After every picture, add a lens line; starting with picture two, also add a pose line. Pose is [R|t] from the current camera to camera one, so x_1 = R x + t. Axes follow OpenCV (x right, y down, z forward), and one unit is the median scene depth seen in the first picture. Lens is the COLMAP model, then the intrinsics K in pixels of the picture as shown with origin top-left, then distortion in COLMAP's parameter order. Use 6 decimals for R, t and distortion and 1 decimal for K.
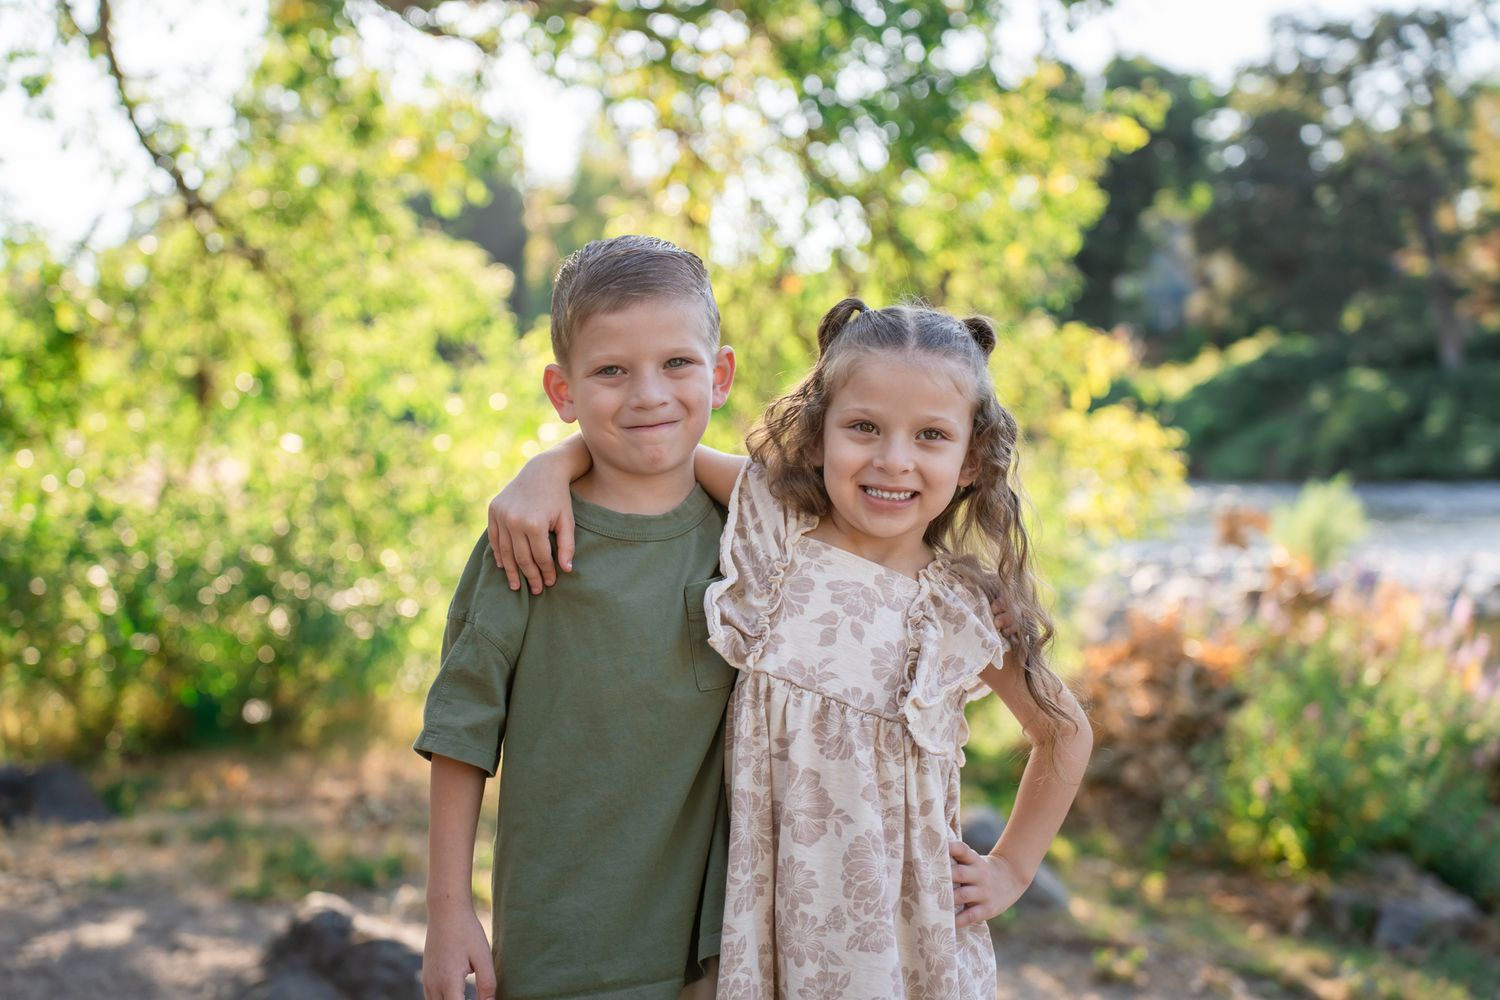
lens RADIAL K [[2228.3, 0, 740.0], [0, 2228.3, 493.8], [0, 0, 1]] dist [0.298521, 0.000000]
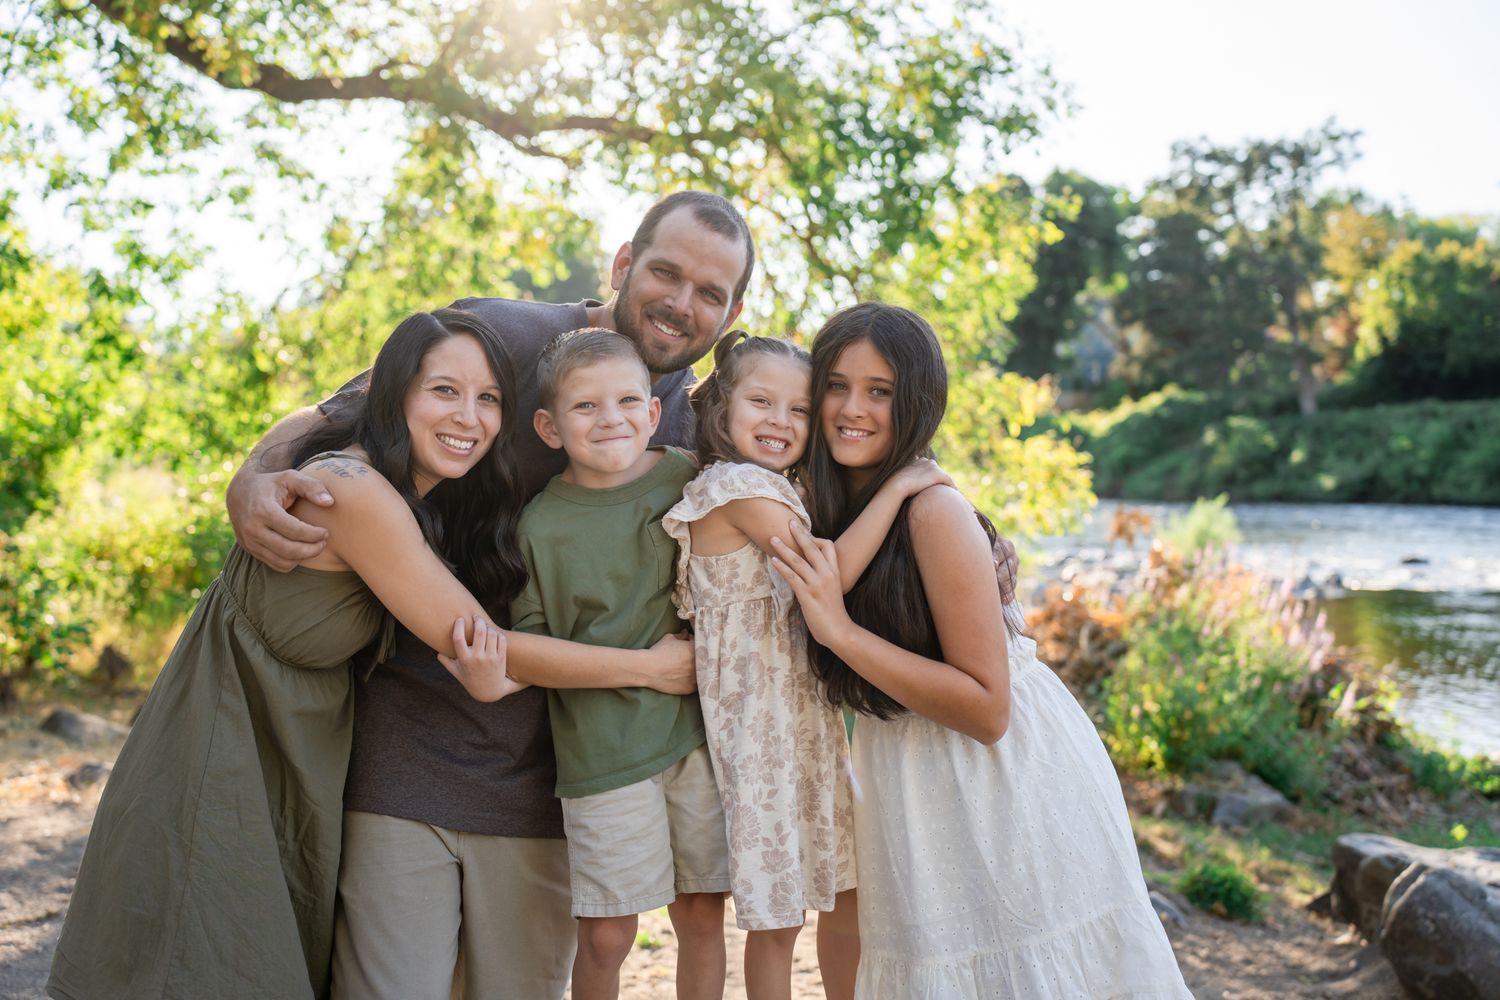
lens RADIAL K [[1734.3, 0, 744.4], [0, 1734.3, 490.7], [0, 0, 1]] dist [0.142136, 0.000000]
pose [[0.999896, 0.009049, -0.011266, 0.003509], [-0.009154, 0.999915, -0.009303, 0.005027], [0.011180, 0.009405, 0.999893, -0.029711]]
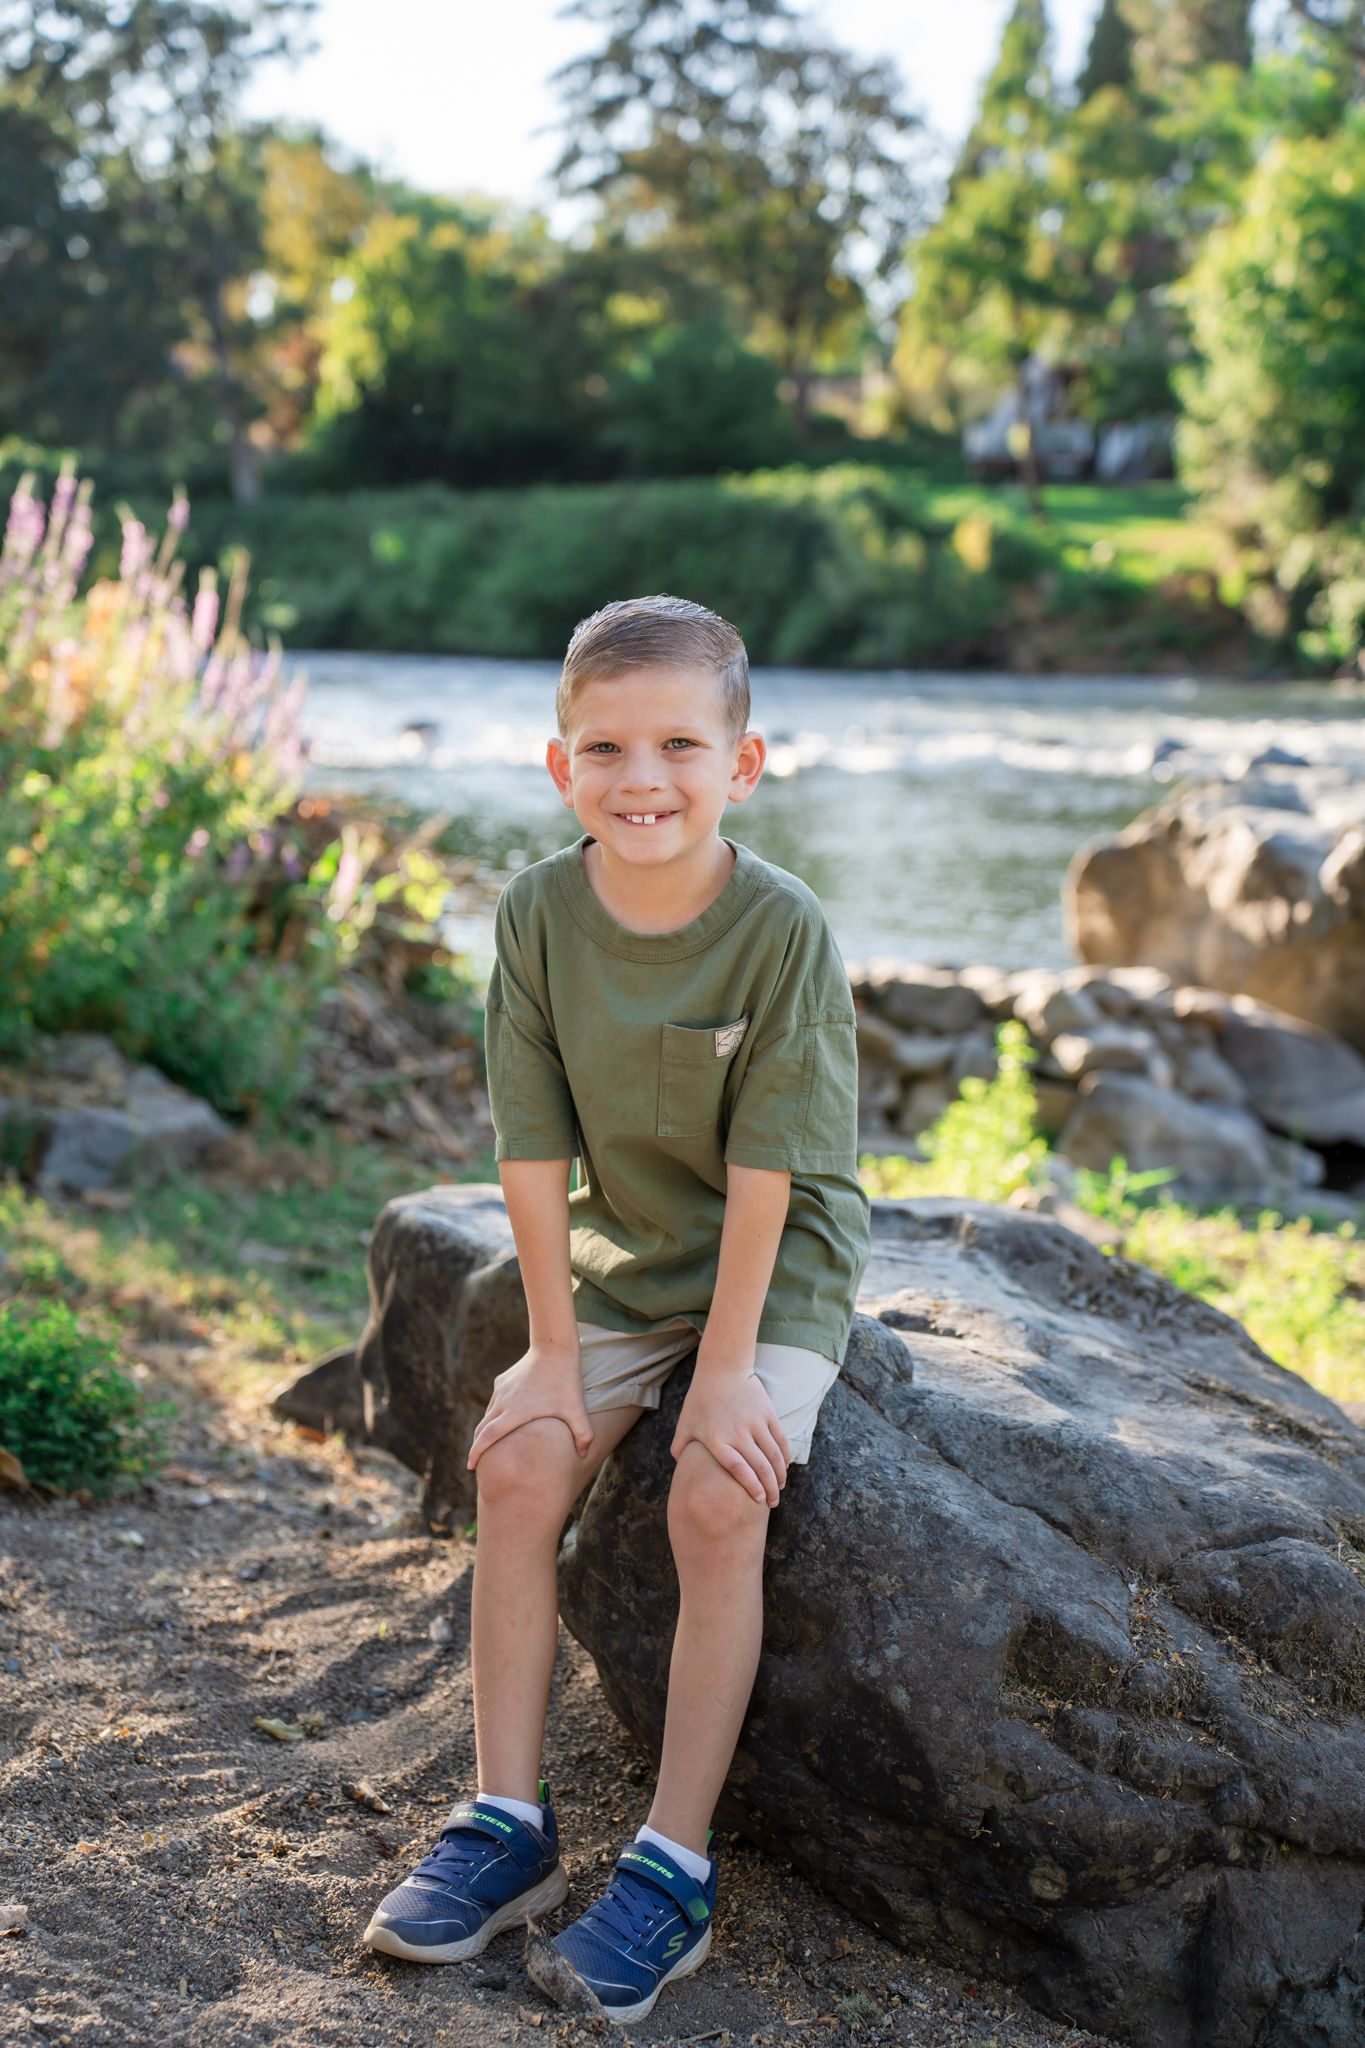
lens RADIAL K [[2878.0, 0, 682.5], [0, 2878.0, 1036.0], [0, 0, 1]] dist [0.269542, 0.000000]
pose [[0.901657, -0.028755, 0.431495, 0.064518], [-0.023662, 0.993012, 0.115619, 0.042323], [-0.431804, -0.114458, 0.894676, 0.180067]]
